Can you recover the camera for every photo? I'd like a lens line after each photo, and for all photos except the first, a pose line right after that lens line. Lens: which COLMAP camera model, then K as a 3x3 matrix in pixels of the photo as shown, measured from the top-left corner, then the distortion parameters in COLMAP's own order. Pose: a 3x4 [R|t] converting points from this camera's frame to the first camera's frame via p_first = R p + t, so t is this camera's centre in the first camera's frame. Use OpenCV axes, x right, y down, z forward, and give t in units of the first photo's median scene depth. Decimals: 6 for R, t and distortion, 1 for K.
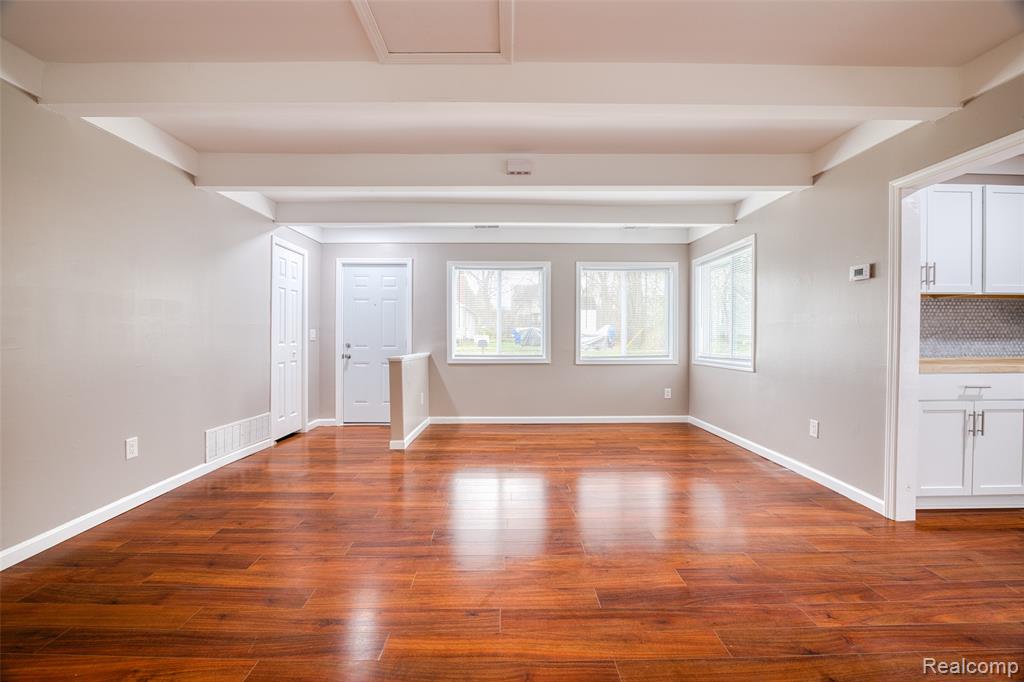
lens RADIAL K [[414.0, 0, 508.6], [0, 414.0, 344.1], [0, 0, 1]] dist [-0.022525, 0.000265]
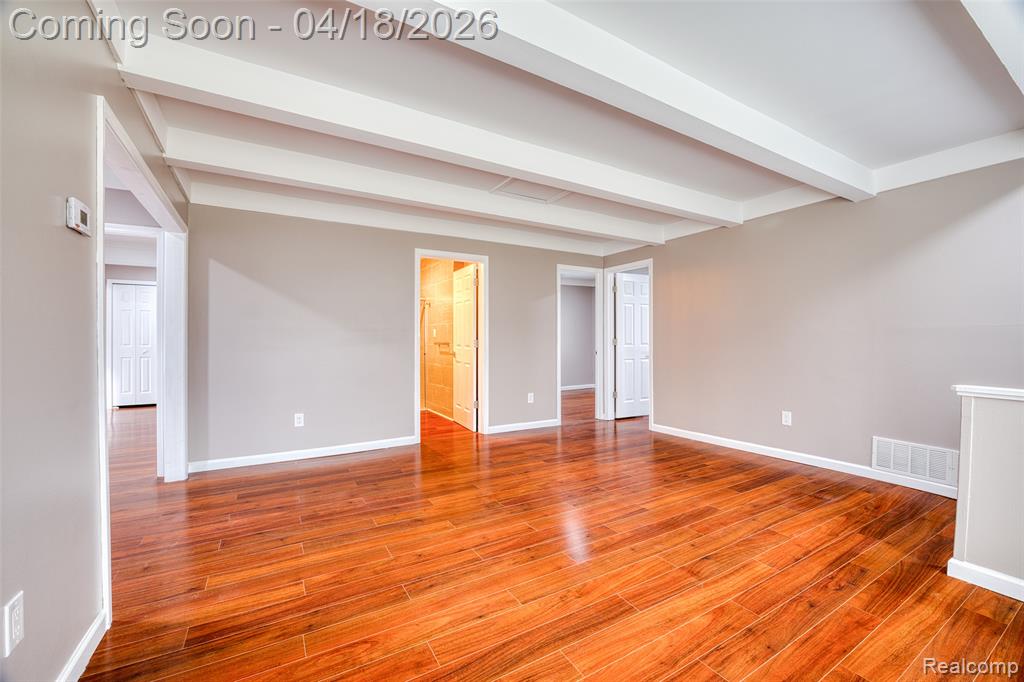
lens RADIAL K [[416.4, 0, 510.1], [0, 416.4, 335.3], [0, 0, 1]] dist [-0.023060, 0.000170]
pose [[-0.866398, -0.004940, -0.499329, 0.397518], [-0.010084, 0.999920, 0.007605, -0.025999], [0.499252, 0.011624, -0.866379, 1.050681]]
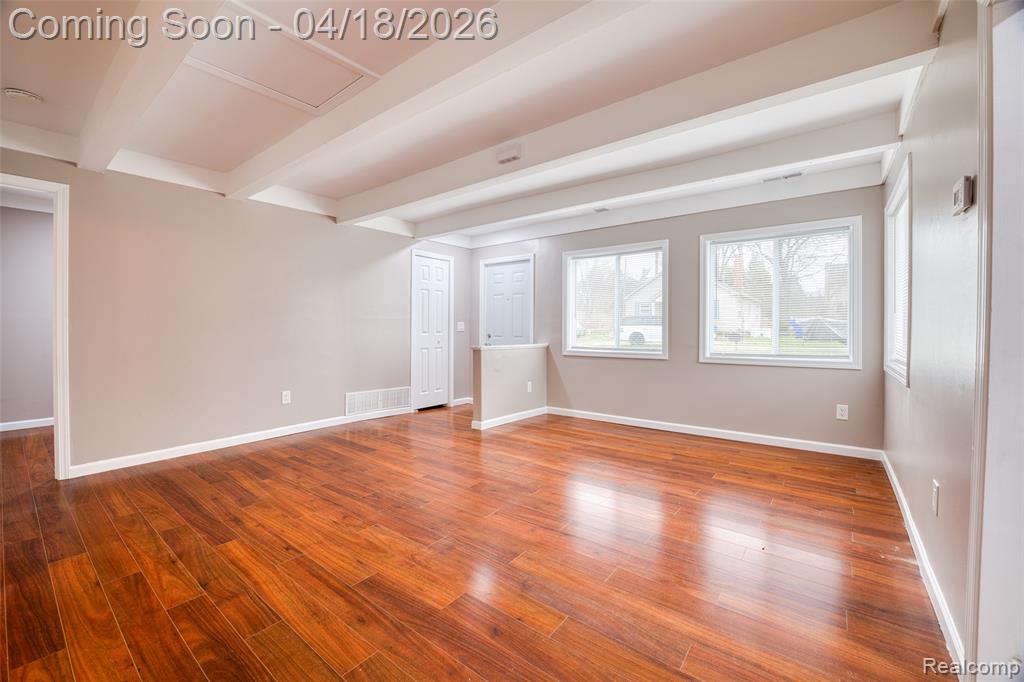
lens RADIAL K [[416.4, 0, 510.1], [0, 416.4, 335.3], [0, 0, 1]] dist [-0.023060, 0.000170]
pose [[0.781614, 0.010463, -0.623675, 0.450829], [-0.012370, 0.999923, 0.001271, -0.000112], [0.623640, 0.006721, 0.781683, 0.163756]]
